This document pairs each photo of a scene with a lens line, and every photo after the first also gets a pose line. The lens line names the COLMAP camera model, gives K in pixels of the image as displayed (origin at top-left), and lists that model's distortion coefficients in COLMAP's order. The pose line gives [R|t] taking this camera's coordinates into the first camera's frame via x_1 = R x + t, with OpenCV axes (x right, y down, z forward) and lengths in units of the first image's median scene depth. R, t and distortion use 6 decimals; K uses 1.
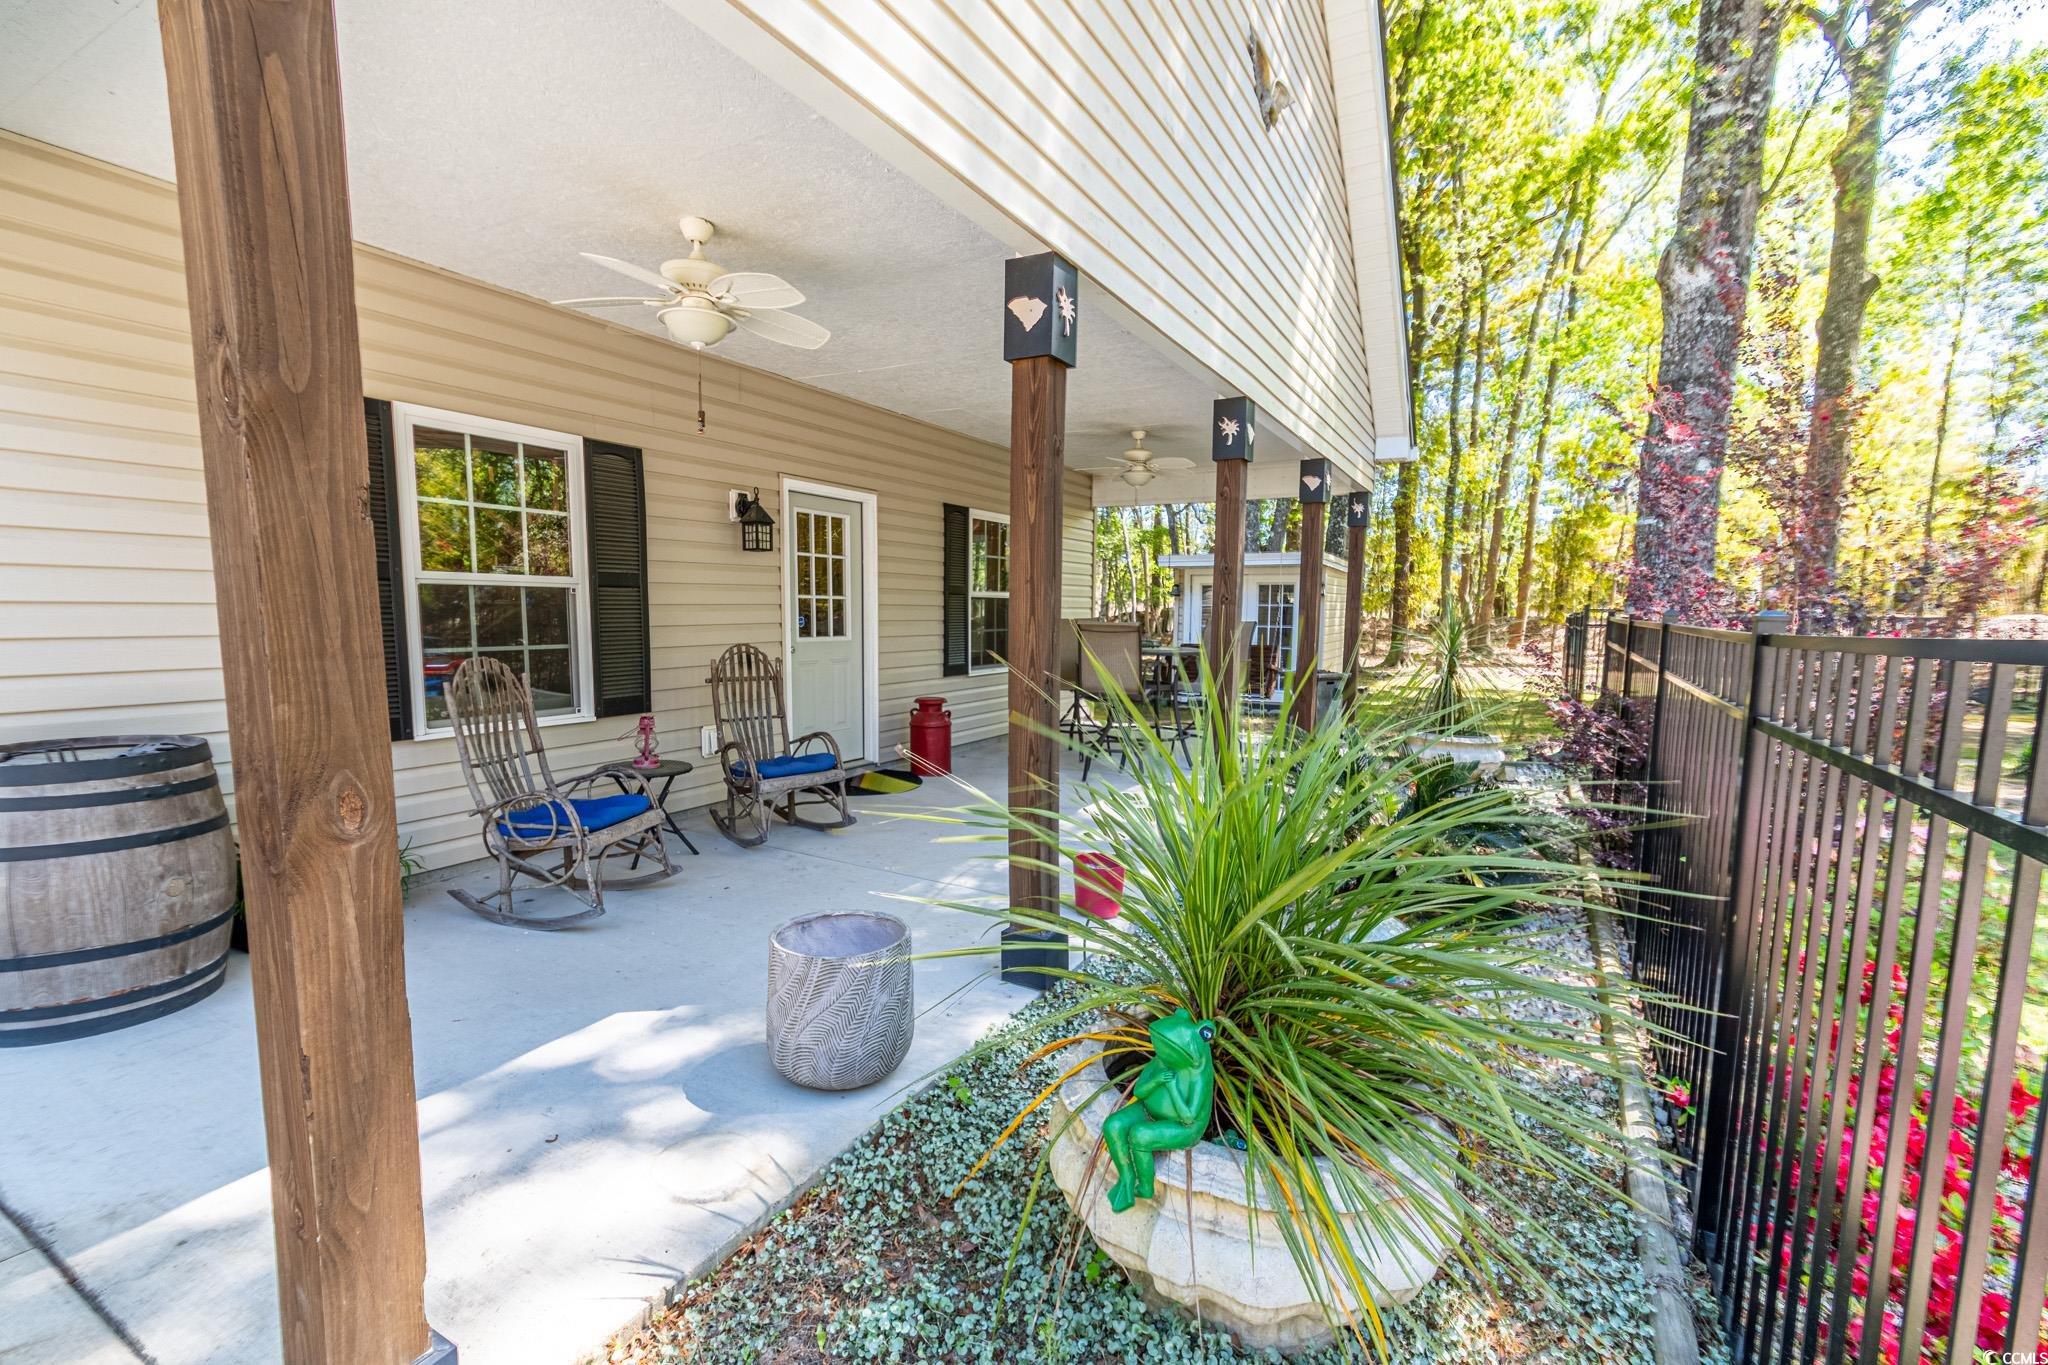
lens RADIAL K [[890.1, 0, 1021.3], [0, 890.1, 701.3], [0, 0, 1]] dist [0.002370, -0.000262]
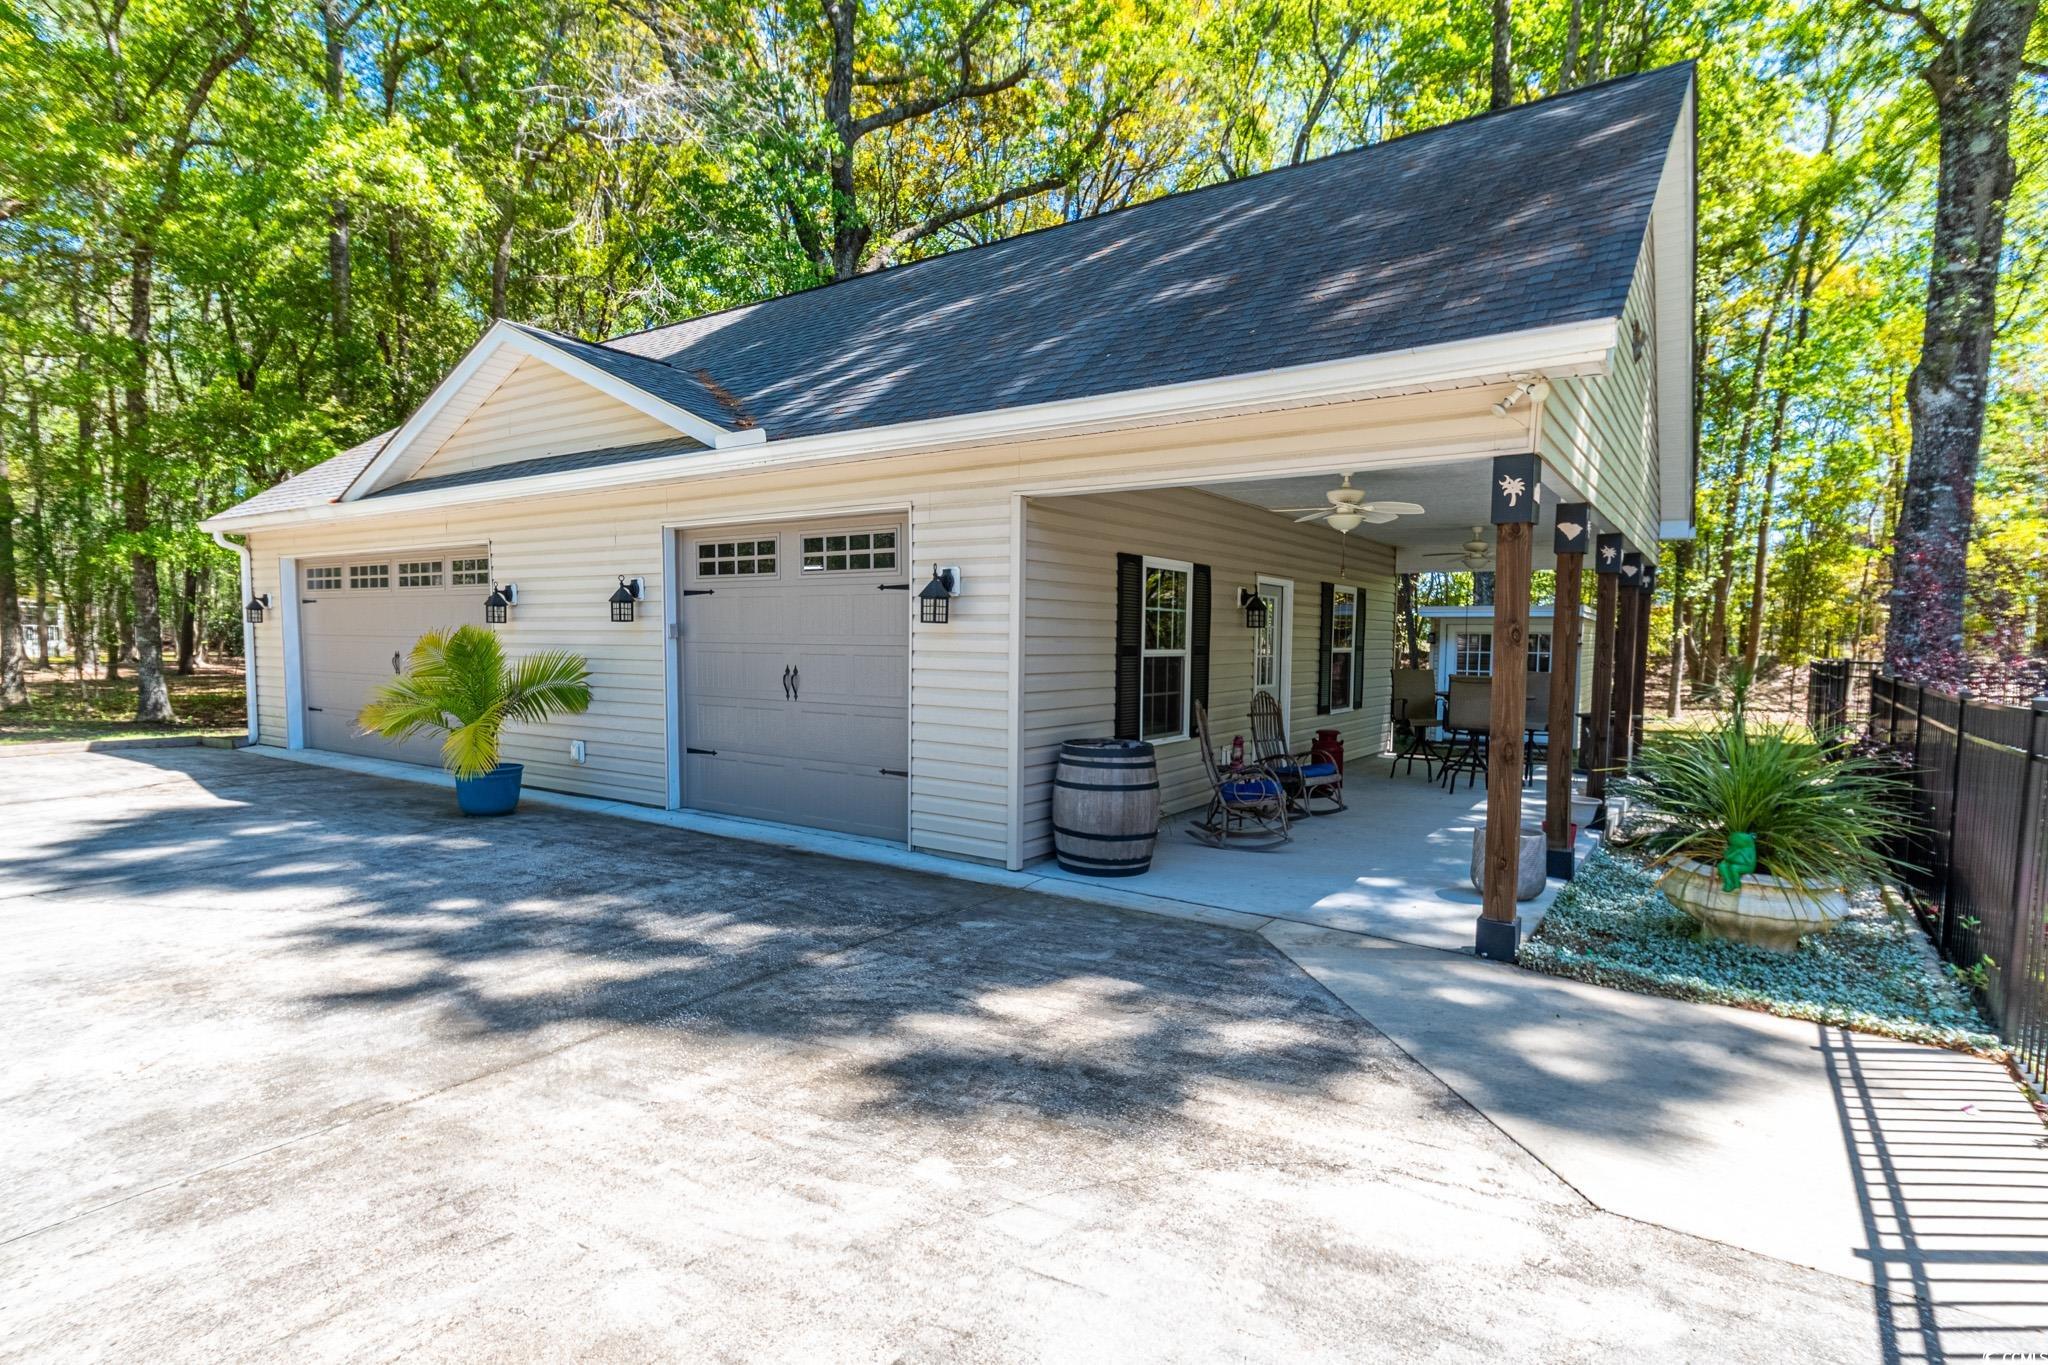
lens RADIAL K [[1054.2, 0, 1027.9], [0, 1054.2, 689.5], [0, 0, 1]] dist [0.018142, -0.000702]
pose [[0.997500, 0.007129, -0.070304, -0.397436], [-0.010861, 0.998543, -0.052850, 0.019697], [0.069825, 0.053481, 0.996125, -0.543466]]
